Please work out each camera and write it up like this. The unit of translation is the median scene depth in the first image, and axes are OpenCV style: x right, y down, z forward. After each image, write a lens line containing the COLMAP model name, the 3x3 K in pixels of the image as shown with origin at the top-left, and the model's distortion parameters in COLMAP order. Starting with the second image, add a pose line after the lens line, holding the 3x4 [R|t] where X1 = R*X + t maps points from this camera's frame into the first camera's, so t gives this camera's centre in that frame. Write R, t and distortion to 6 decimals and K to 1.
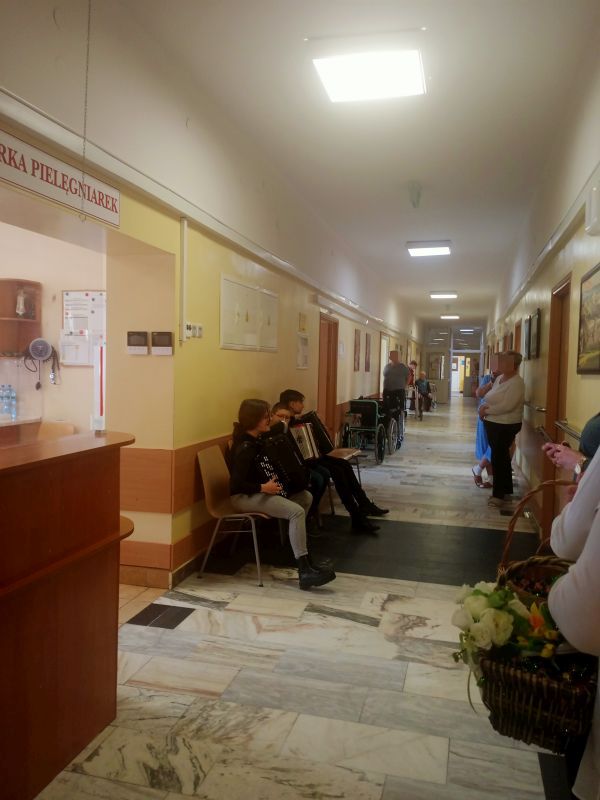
lens RADIAL K [[663.6, 0, 298.3], [0, 663.6, 398.3], [0, 0, 1]] dist [0.003689, -0.007740]
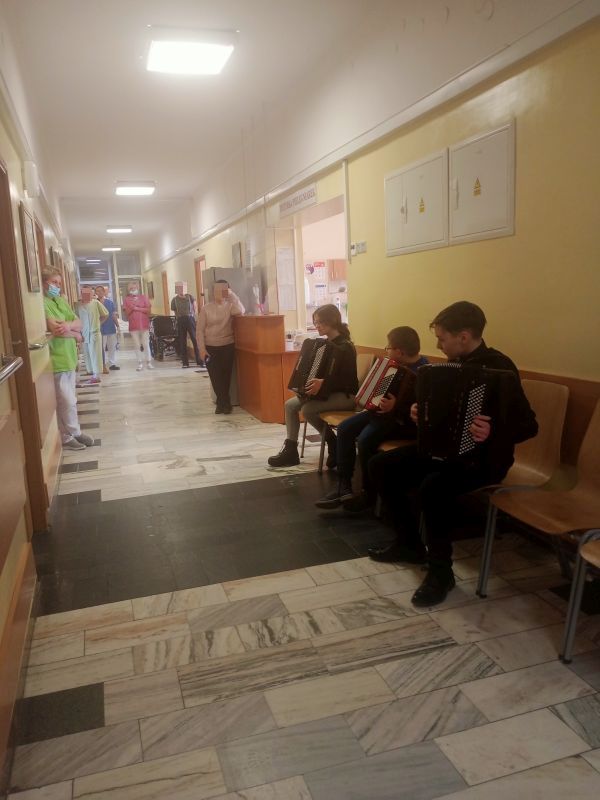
lens RADIAL K [[663.6, 0, 299.8], [0, 663.6, 401.5], [0, 0, 1]] dist [0.003689, -0.007740]
pose [[-0.851588, 0.109774, -0.512589, 0.600858], [0.007012, 0.980126, 0.198251, -0.073526], [0.524165, 0.165234, -0.835433, 2.093227]]
